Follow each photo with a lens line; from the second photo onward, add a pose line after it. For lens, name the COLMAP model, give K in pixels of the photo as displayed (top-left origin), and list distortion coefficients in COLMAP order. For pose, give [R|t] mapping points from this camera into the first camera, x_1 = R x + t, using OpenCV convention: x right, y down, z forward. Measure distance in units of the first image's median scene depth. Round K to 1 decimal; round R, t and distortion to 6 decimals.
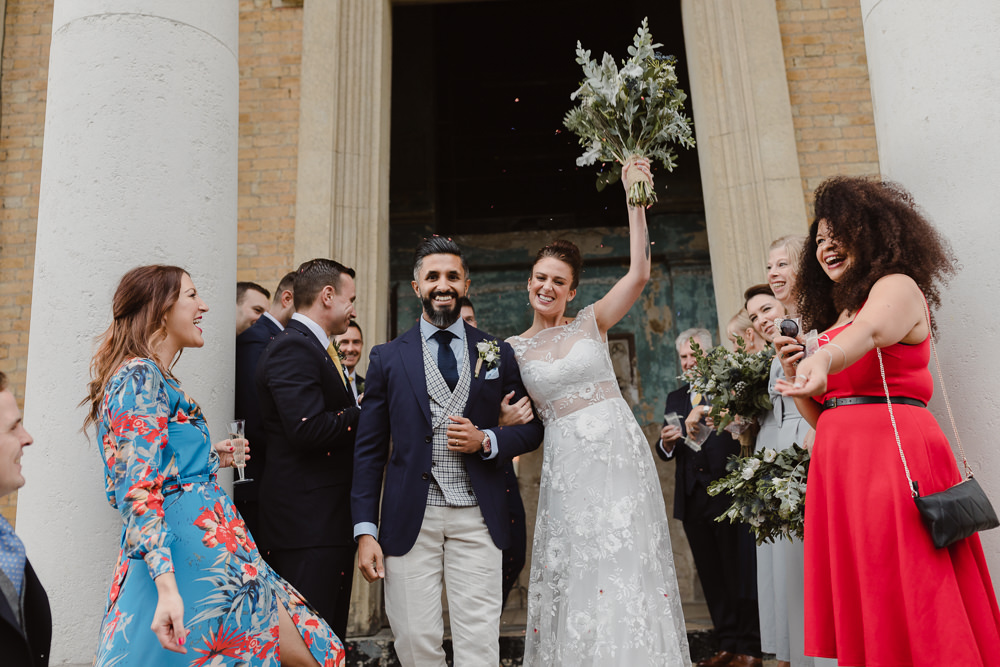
lens RADIAL K [[935.0, 0, 497.1], [0, 935.0, 325.8], [0, 0, 1]] dist [0.024929, -0.019297]
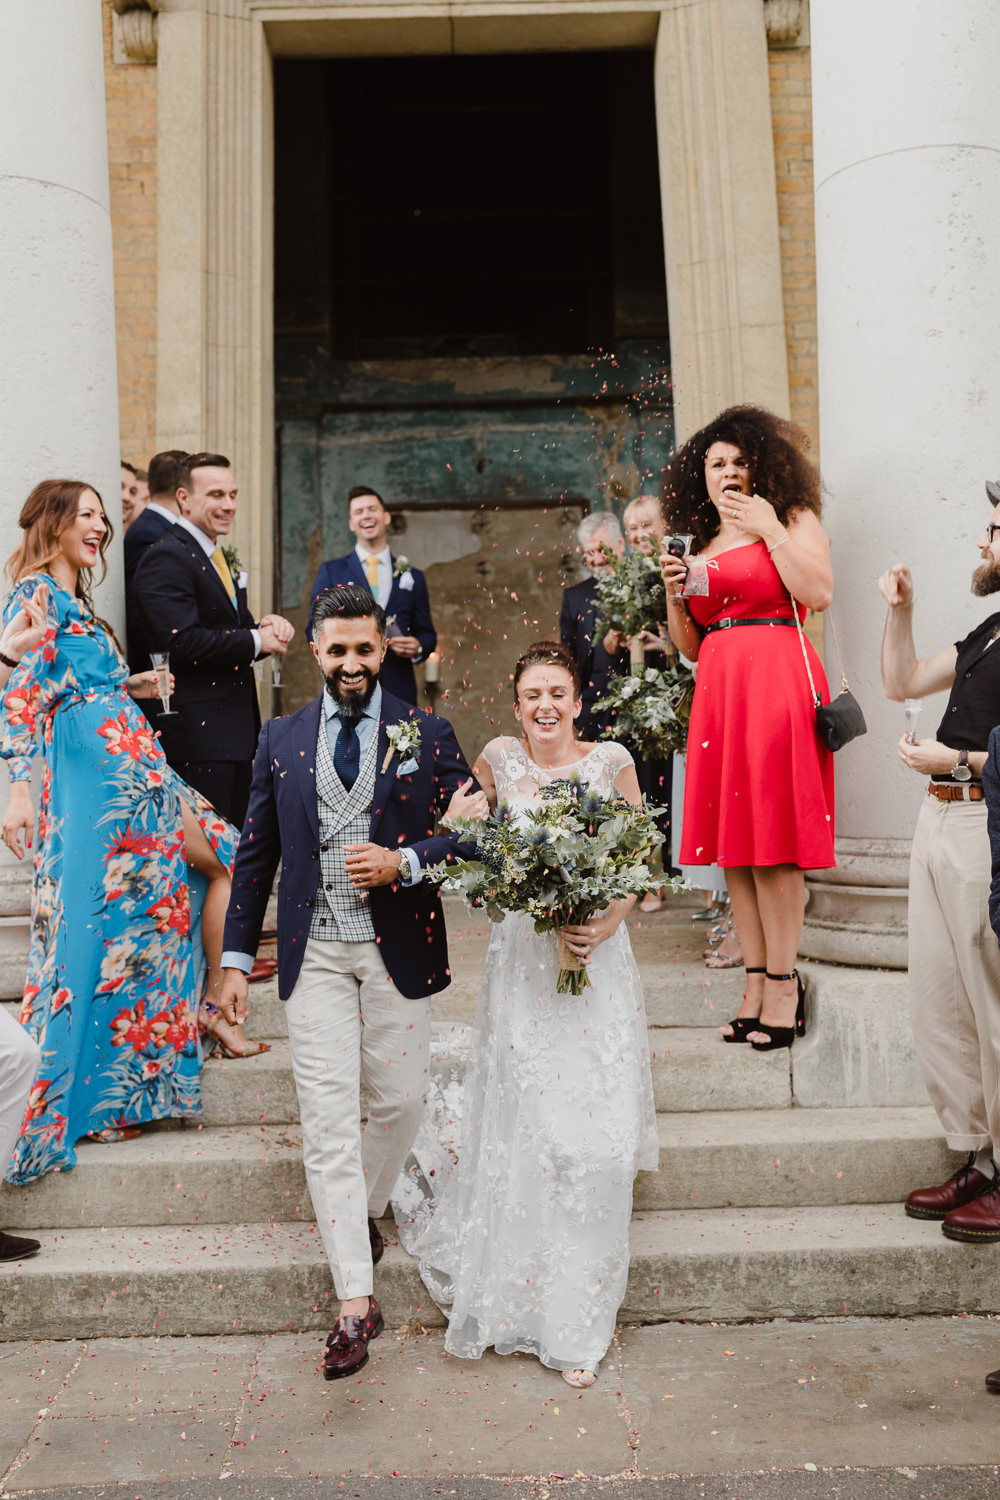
lens RADIAL K [[1402.4, 0, 502.3], [0, 1402.4, 761.2], [0, 0, 1]] dist [0.024929, -0.019297]
pose [[0.998167, 0.010534, 0.059602, 0.010518], [-0.023526, 0.974832, 0.221696, -0.052043], [-0.055767, -0.222692, 0.973293, -0.253938]]
